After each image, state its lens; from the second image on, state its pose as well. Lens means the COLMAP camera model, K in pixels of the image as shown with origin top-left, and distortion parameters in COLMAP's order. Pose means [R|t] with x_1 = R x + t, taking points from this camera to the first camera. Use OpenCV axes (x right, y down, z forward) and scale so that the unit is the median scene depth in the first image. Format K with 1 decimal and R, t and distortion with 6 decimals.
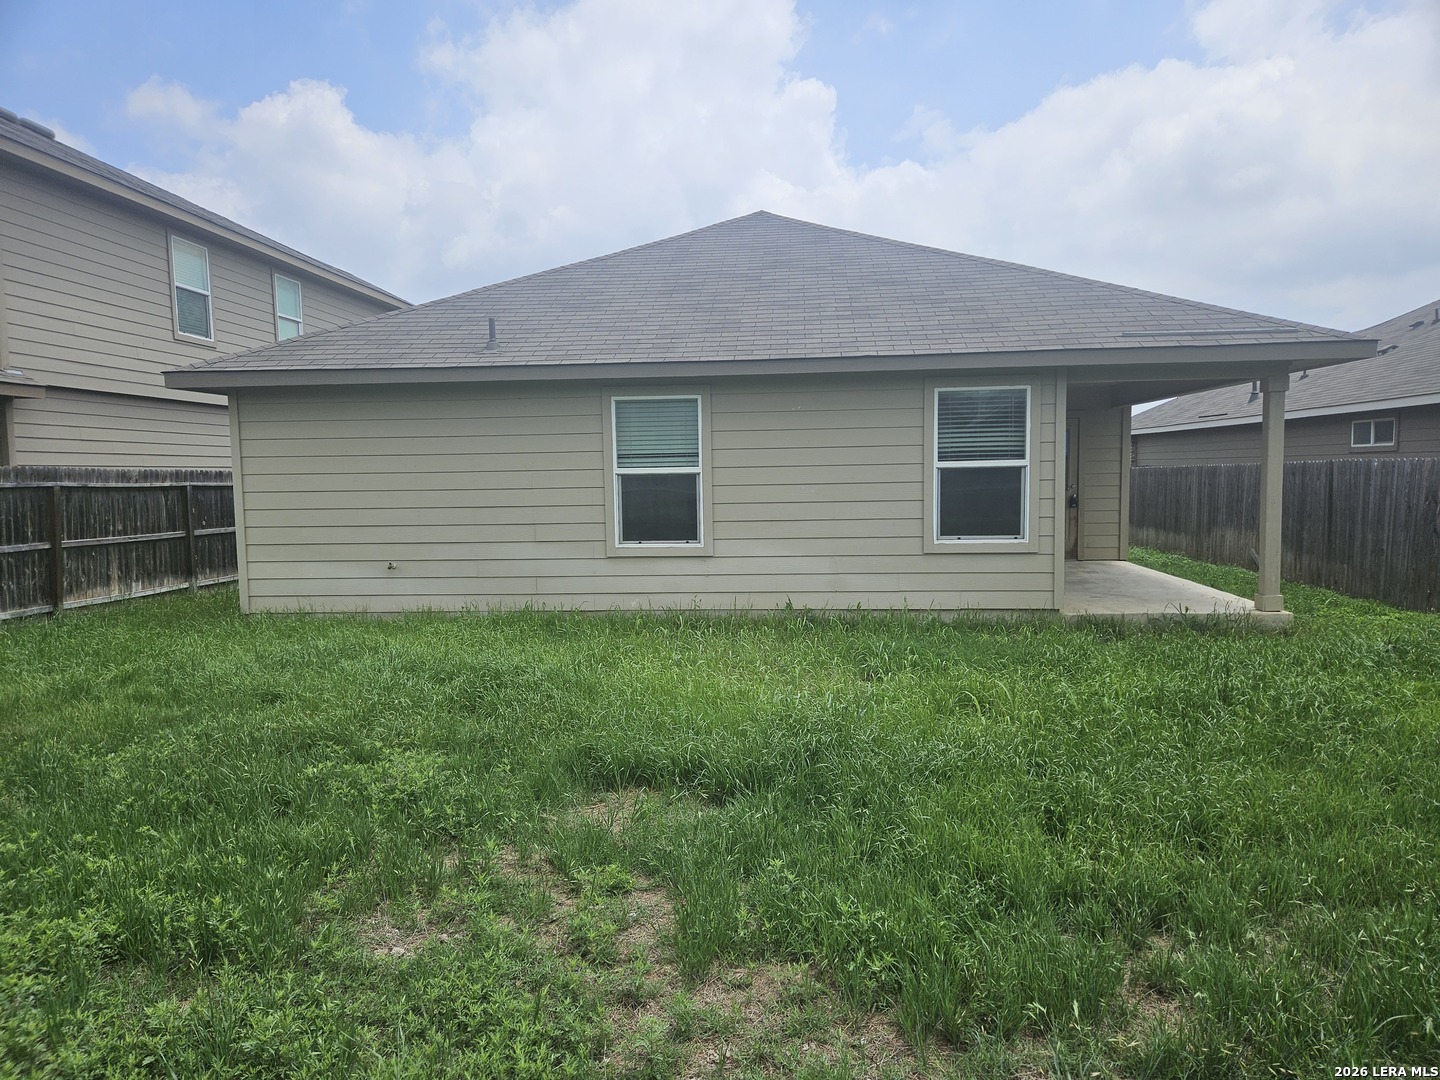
lens RADIAL K [[964.0, 0, 720.3], [0, 964.0, 549.5], [0, 0, 1]] dist [0.045380, -0.015998]
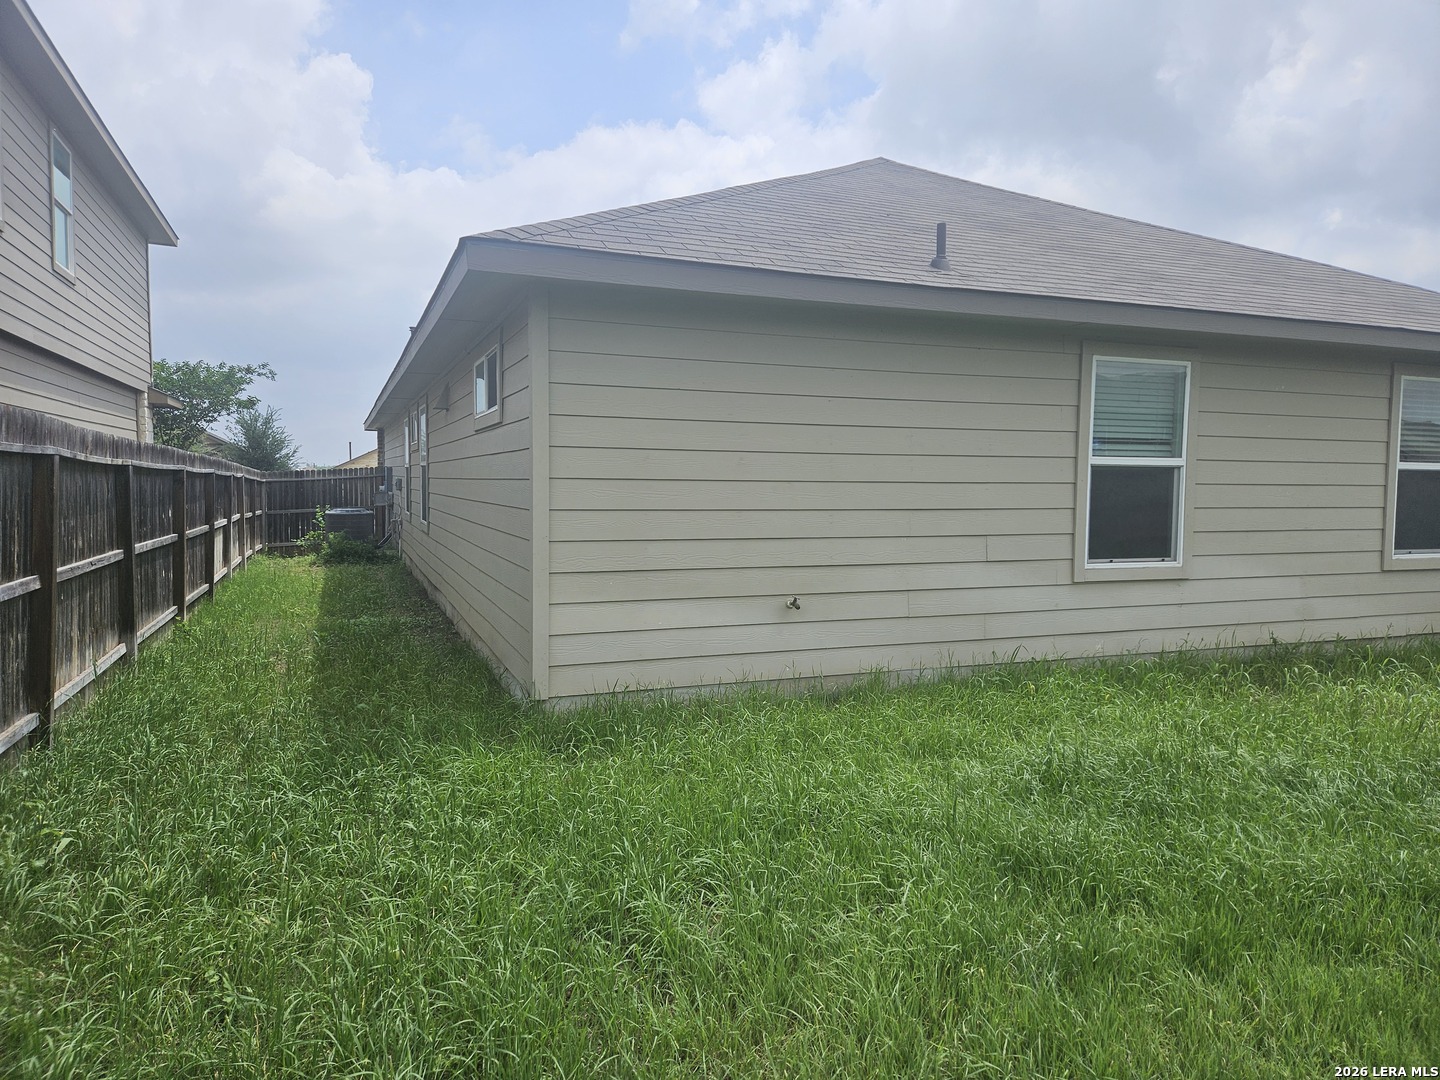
lens RADIAL K [[964.0, 0, 719.2], [0, 964.0, 530.6], [0, 0, 1]] dist [0.045380, -0.015998]
pose [[0.892356, 0.002687, 0.451325, -0.671360], [0.011152, 0.999546, -0.028001, -0.012994], [-0.451195, 0.030020, 0.891920, 0.487393]]
